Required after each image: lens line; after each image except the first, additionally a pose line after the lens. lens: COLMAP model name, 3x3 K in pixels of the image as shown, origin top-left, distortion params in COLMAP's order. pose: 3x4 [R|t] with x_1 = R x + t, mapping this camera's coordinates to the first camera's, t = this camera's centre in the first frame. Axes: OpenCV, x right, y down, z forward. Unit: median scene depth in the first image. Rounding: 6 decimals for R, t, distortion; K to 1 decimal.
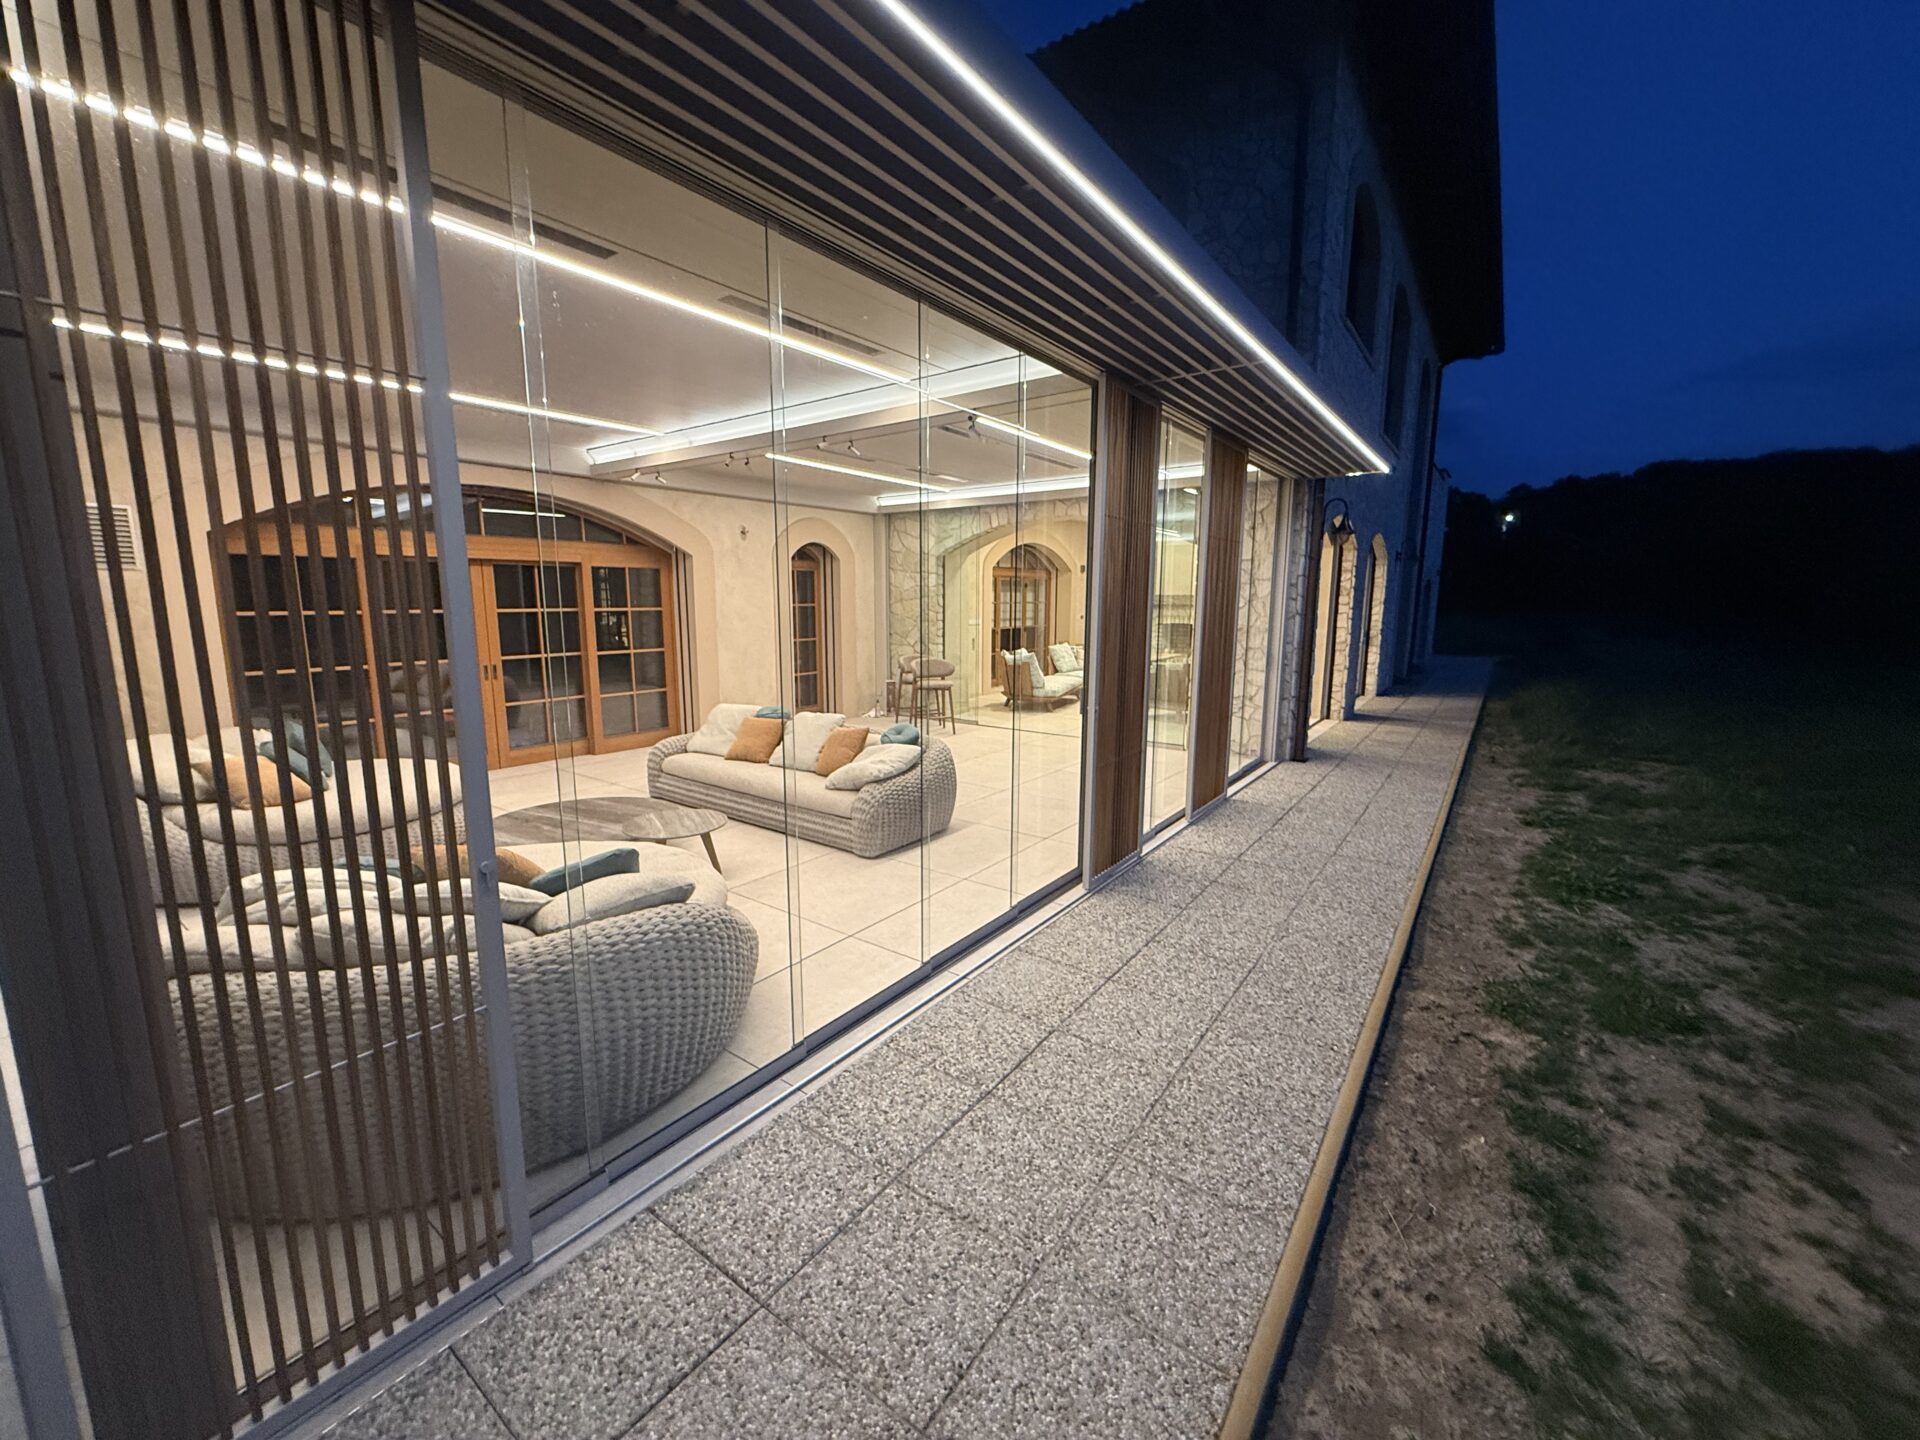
lens RADIAL K [[763.8, 0, 960.0], [0, 763.8, 720.0], [0, 0, 1]] dist [-0.002639, 0.000158]
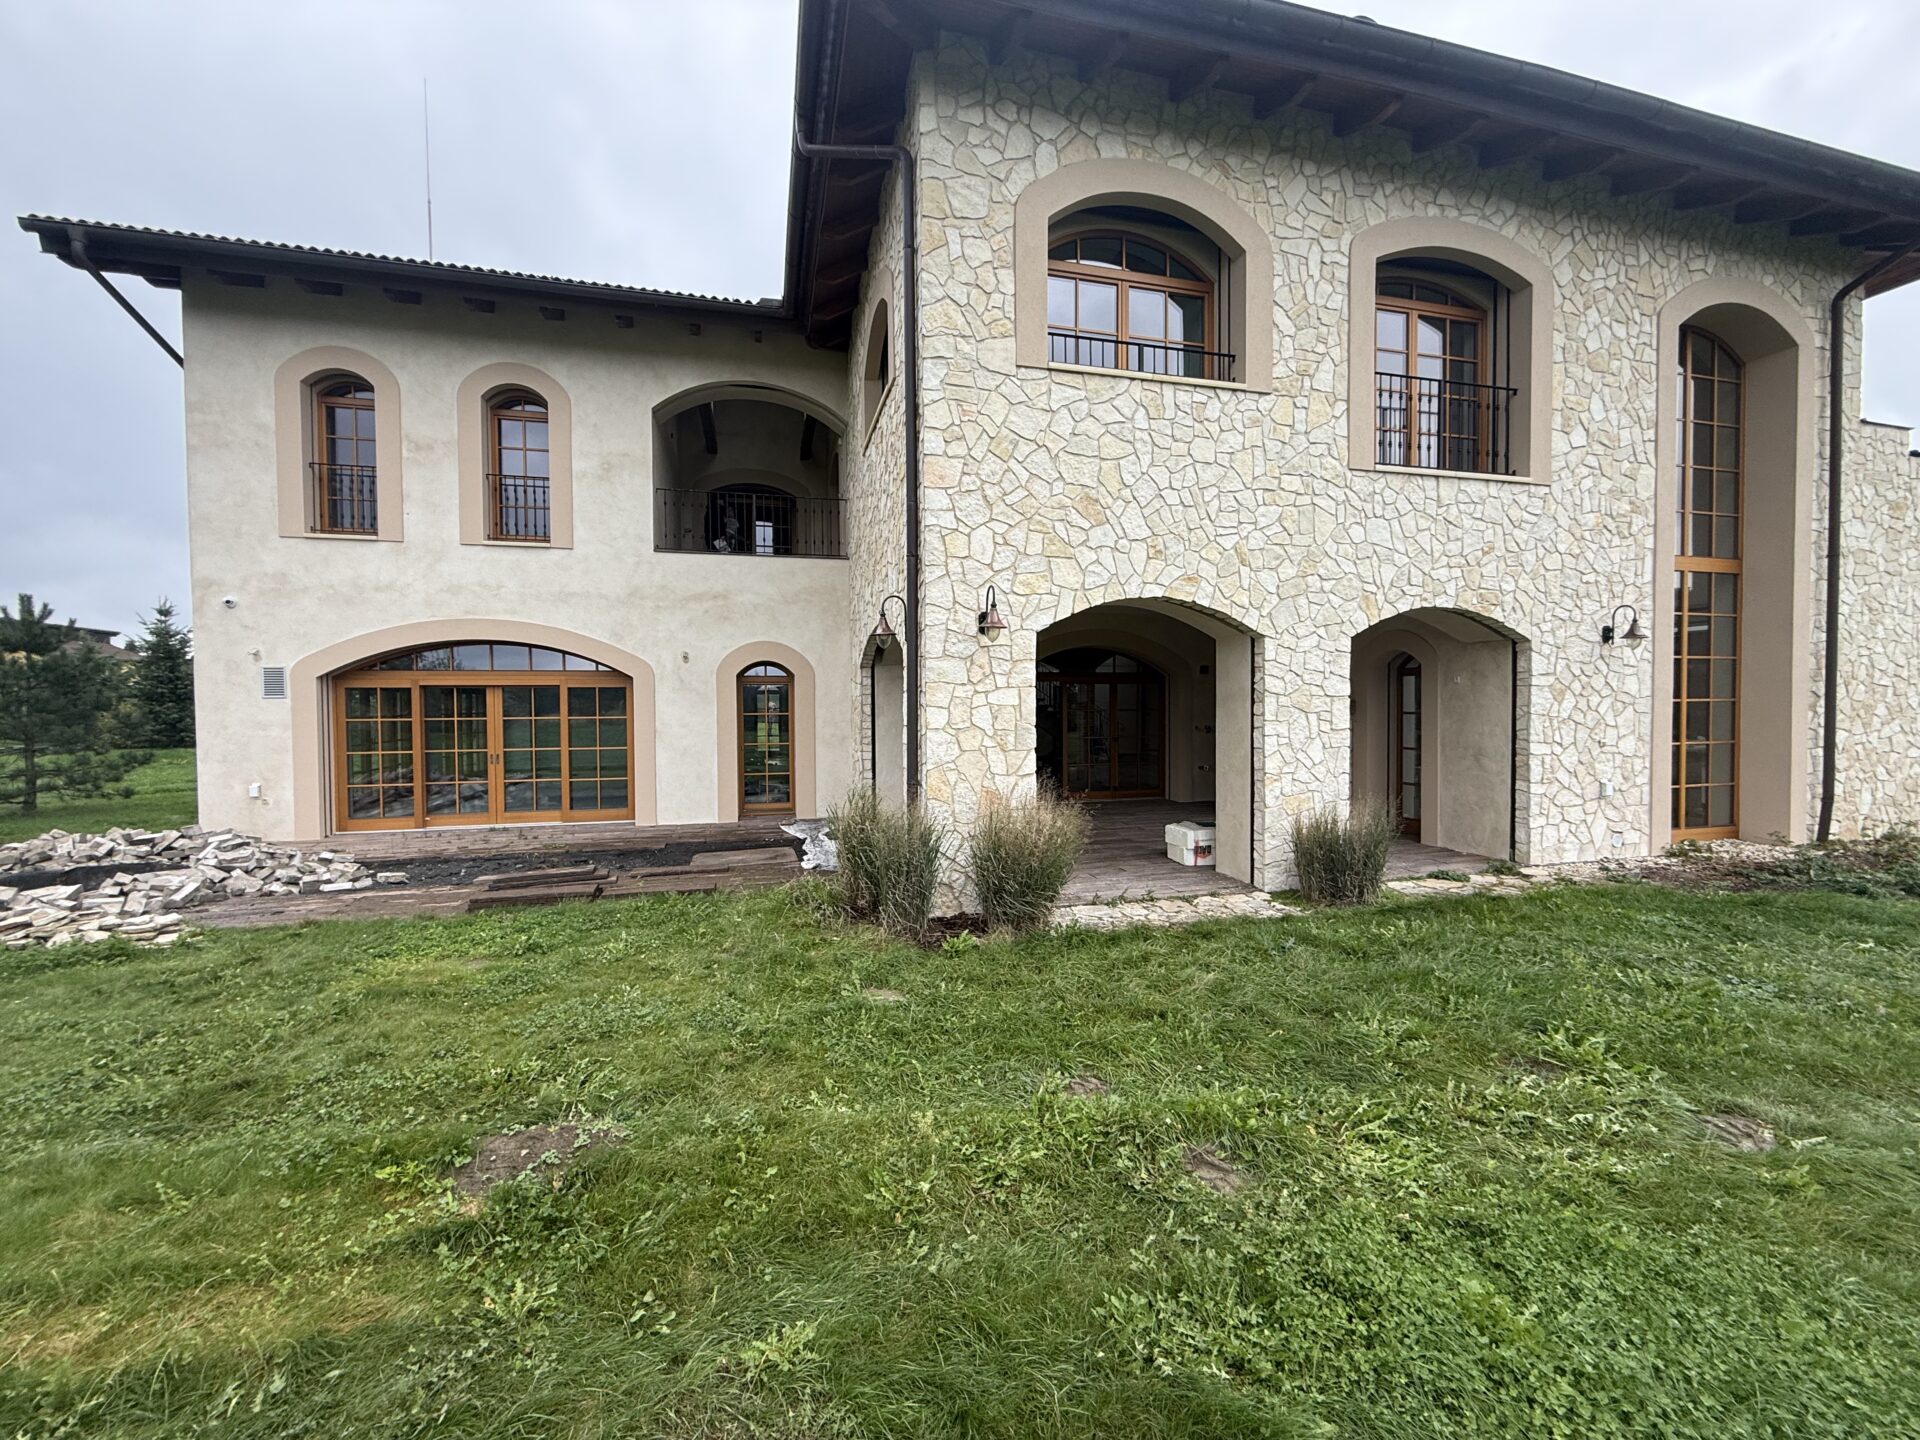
lens RADIAL K [[763.8, 0, 960.0], [0, 763.8, 720.0], [0, 0, 1]] dist [-0.002639, 0.000158]
pose [[0.757722, 0.007555, -0.652534, 0.942315], [-0.097663, 0.989984, -0.101944, -0.063437], [0.645228, 0.140974, 0.750871, 0.389375]]
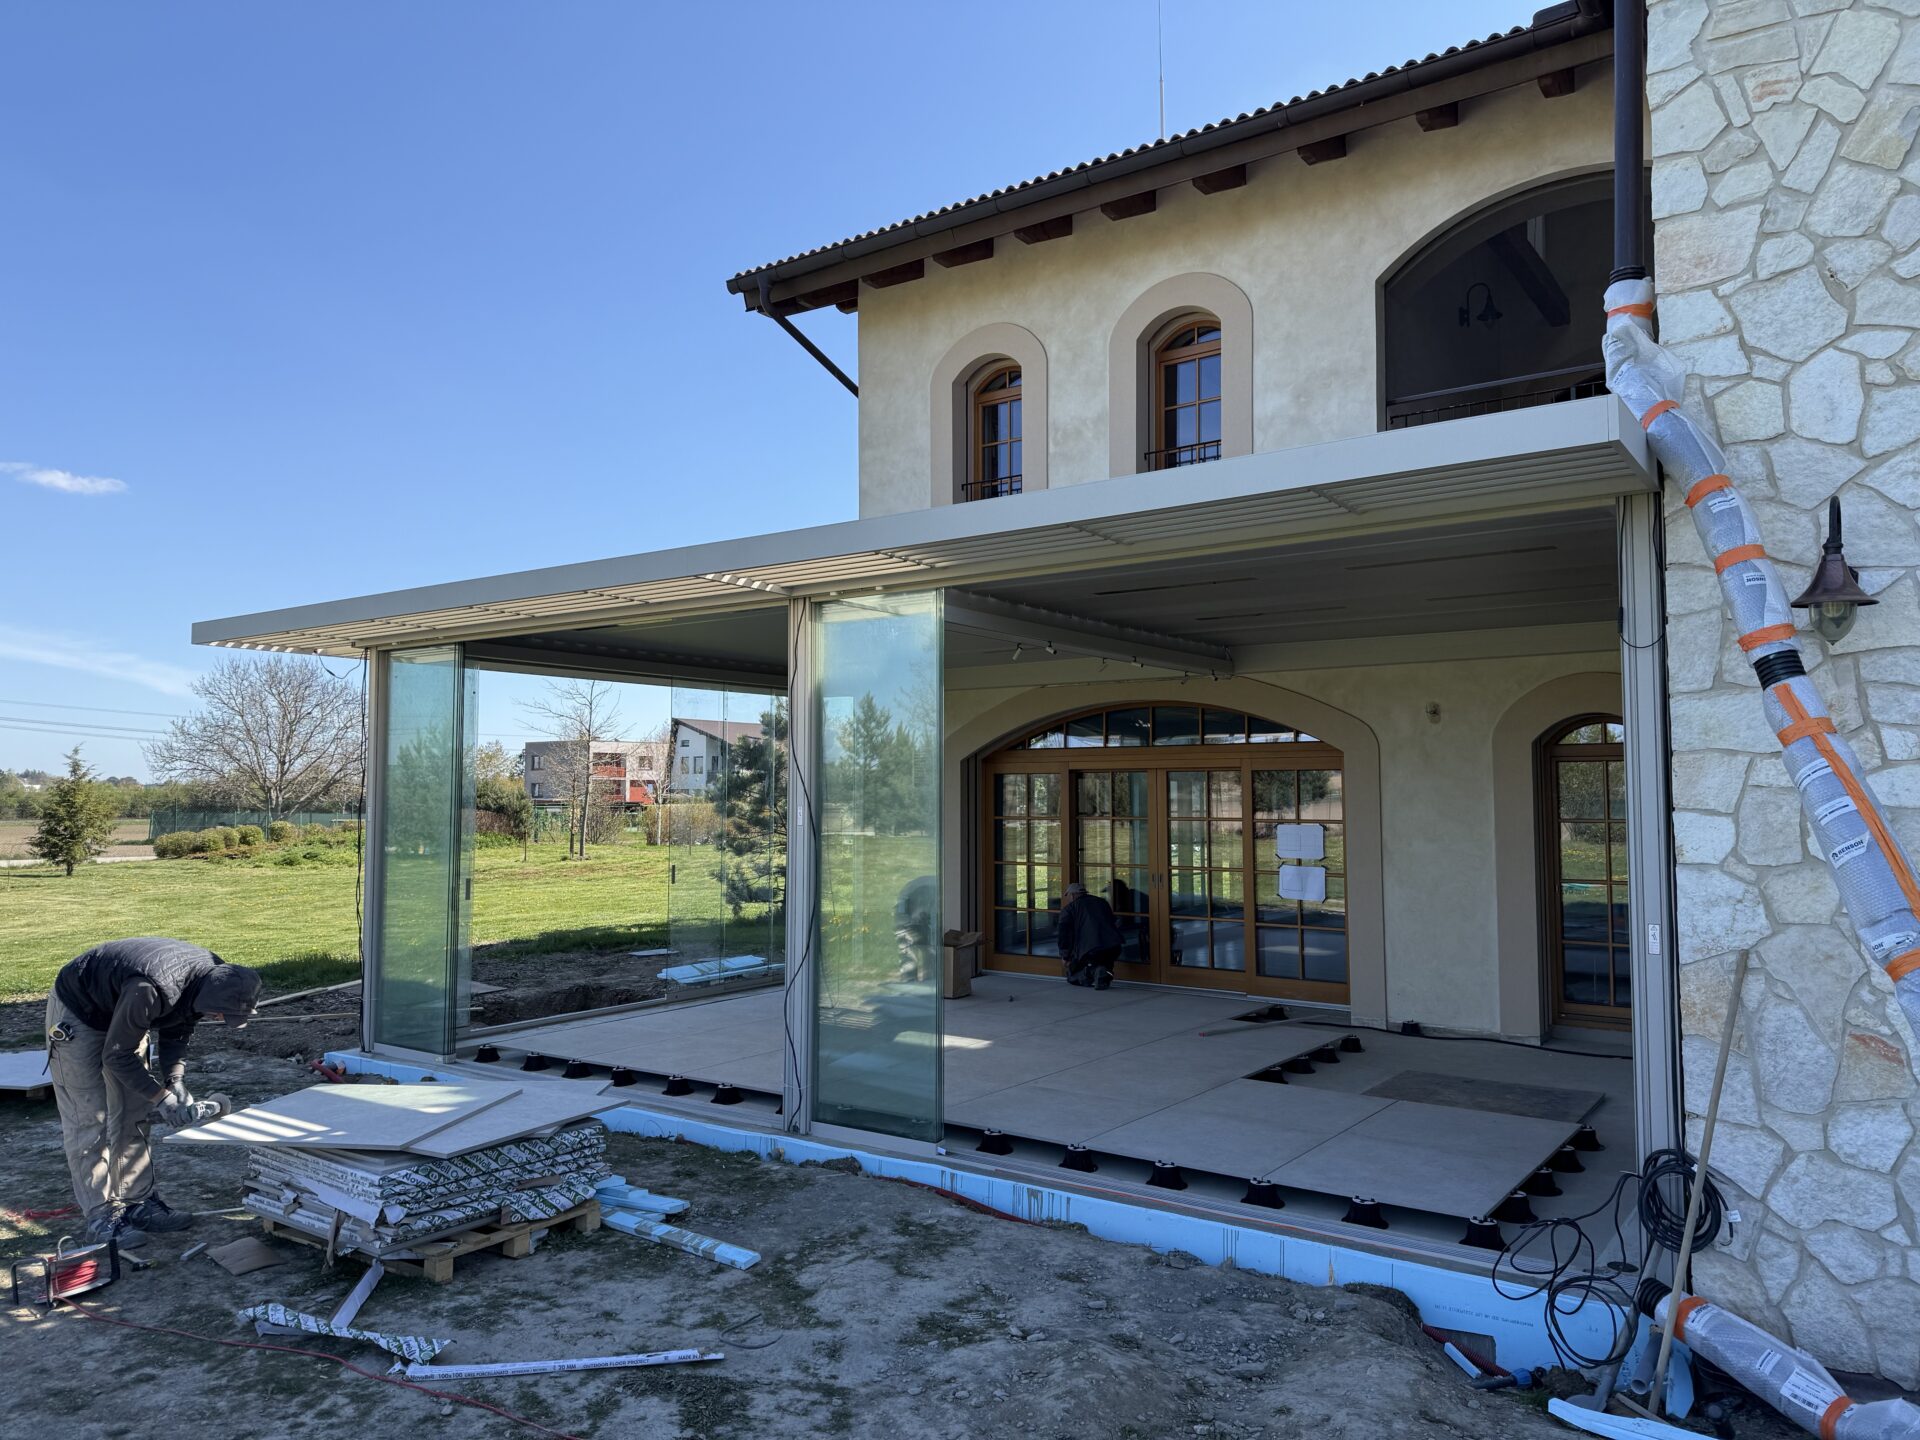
lens RADIAL K [[1340.2, 0, 960.0], [0, 1340.2, 720.0], [0, 0, 1]] dist [0.129547, -0.164865]
pose [[-0.002109, -0.062595, -0.998037, 1.000656], [-0.153301, 0.986262, -0.061532, -0.118009], [0.988177, 0.152870, -0.011676, 0.705036]]
